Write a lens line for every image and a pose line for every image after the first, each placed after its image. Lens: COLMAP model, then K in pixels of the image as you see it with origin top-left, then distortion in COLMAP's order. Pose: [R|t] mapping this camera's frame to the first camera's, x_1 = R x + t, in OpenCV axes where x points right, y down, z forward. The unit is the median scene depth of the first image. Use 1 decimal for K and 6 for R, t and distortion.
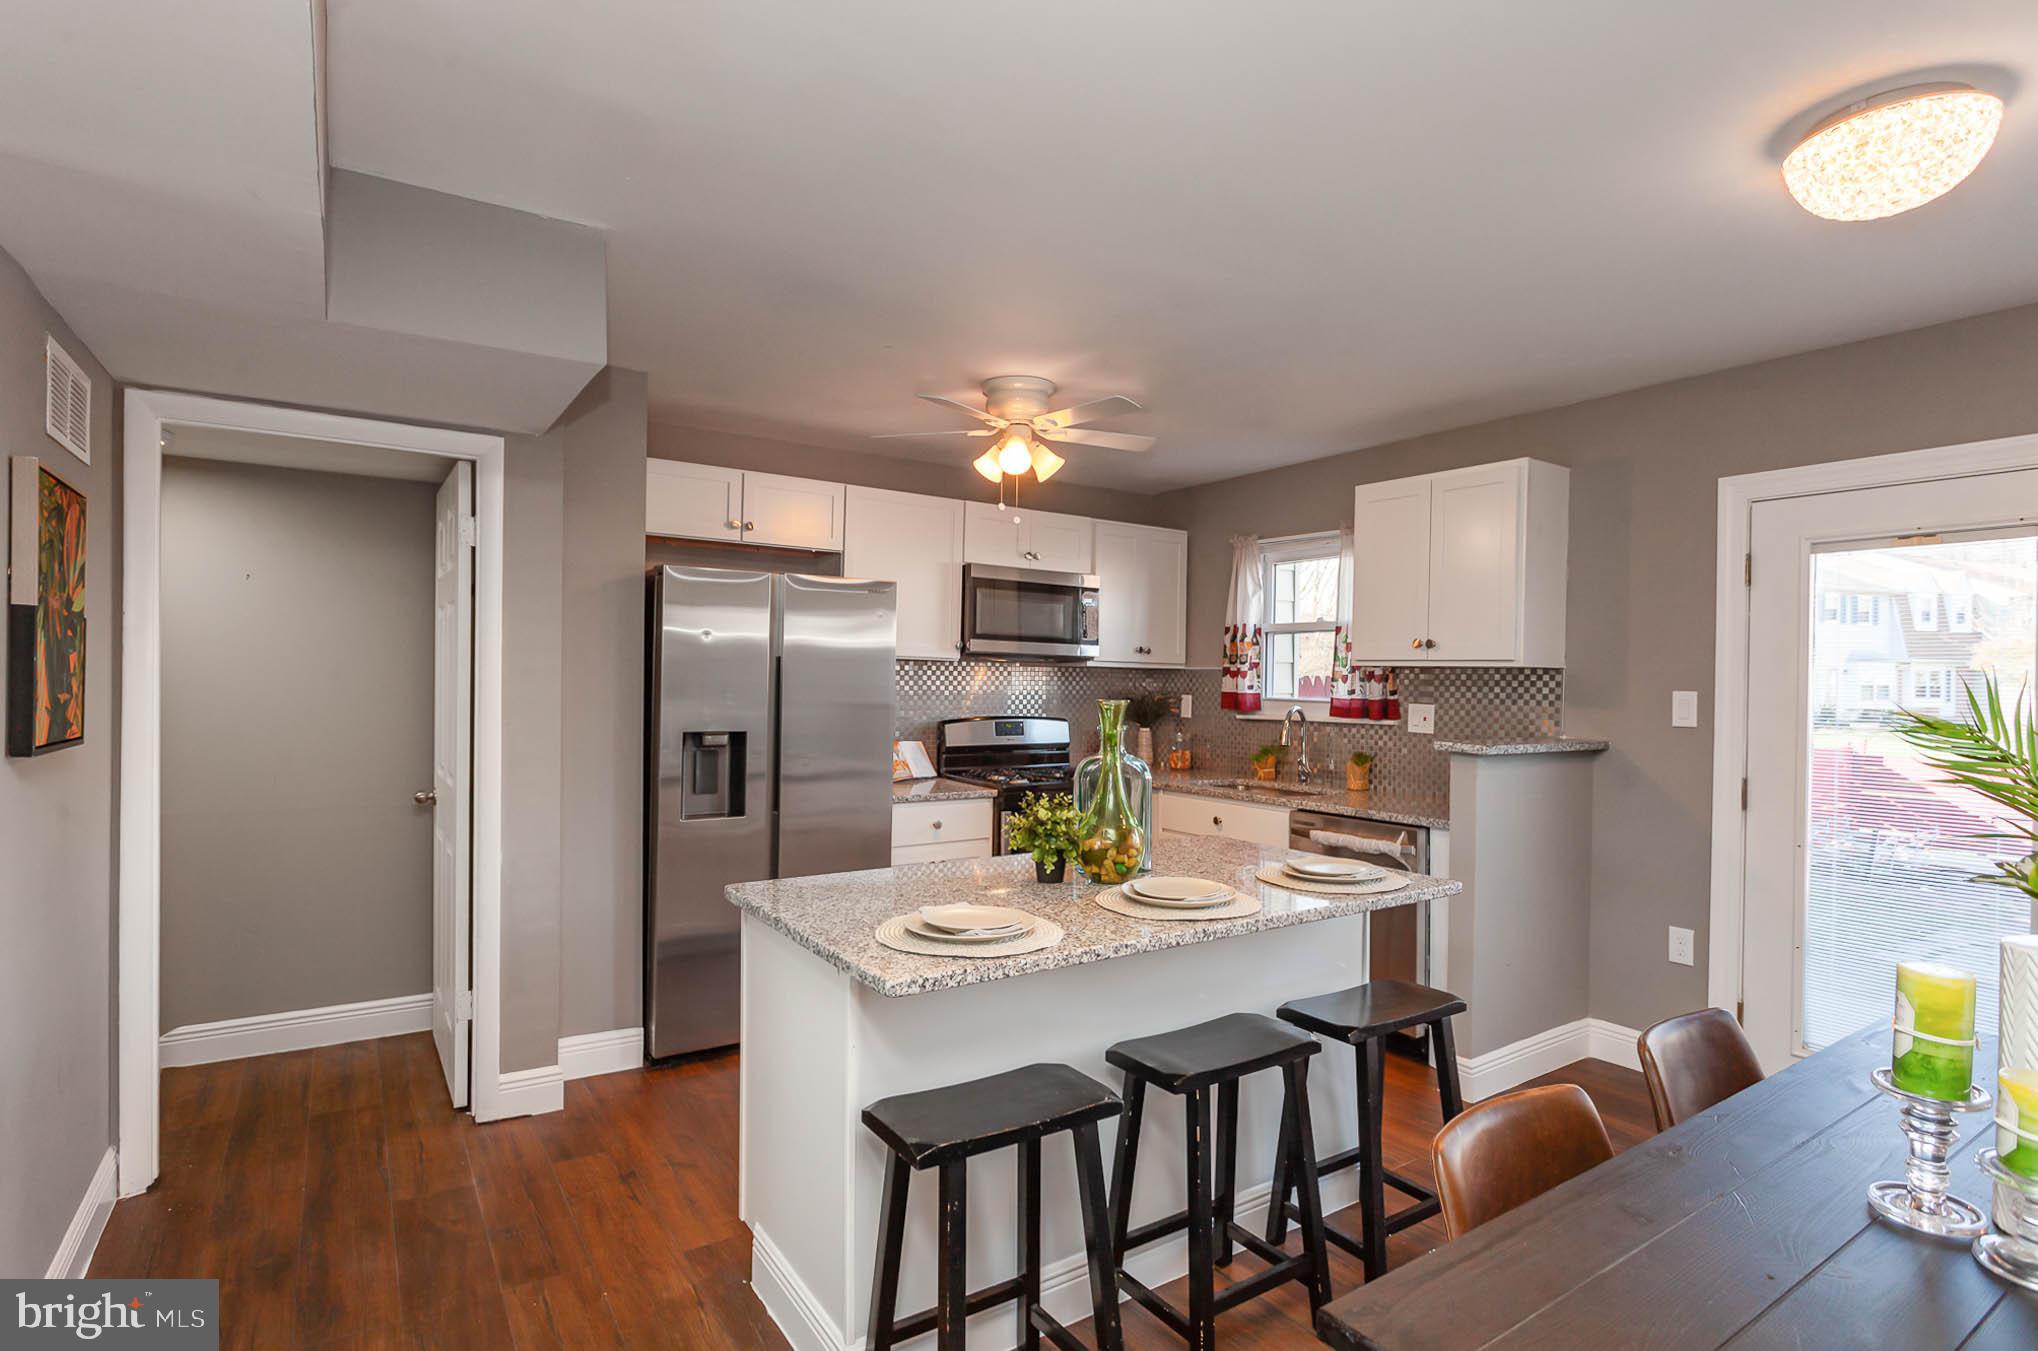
lens RADIAL K [[1019.5, 0, 1028.5], [0, 1019.5, 683.2], [0, 0, 1]] dist [-0.008960, 0.005888]
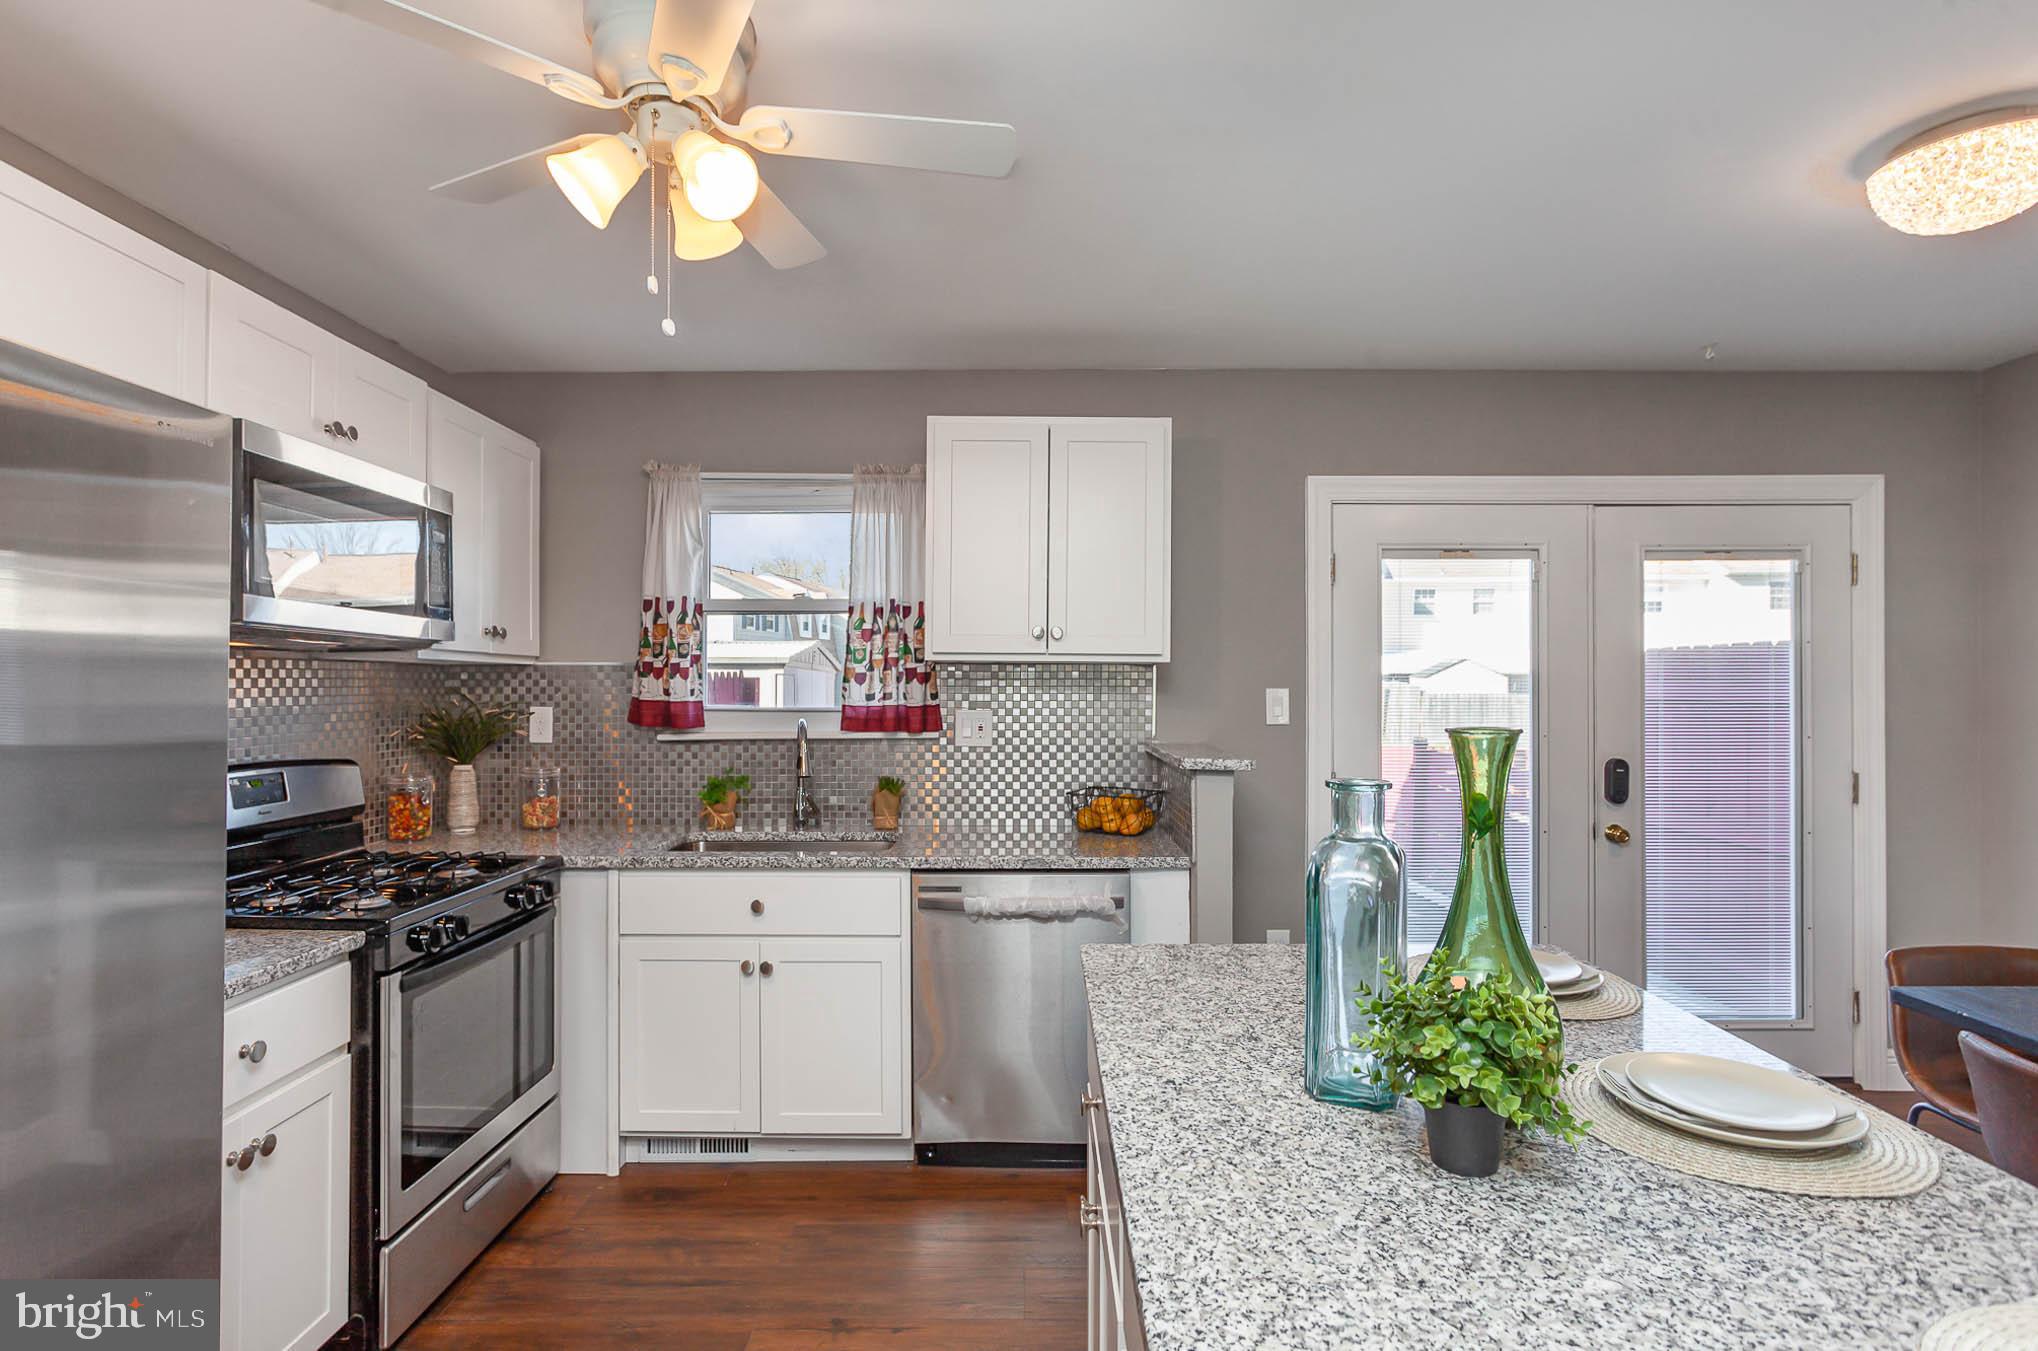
lens RADIAL K [[1019.5, 0, 1021.4], [0, 1019.5, 670.2], [0, 0, 1]] dist [-0.008960, 0.005888]
pose [[0.561280, -0.001150, 0.827625, -0.281004], [0.010003, 0.999935, -0.005394, -0.006206], [-0.827565, 0.011306, 0.561255, 0.599753]]
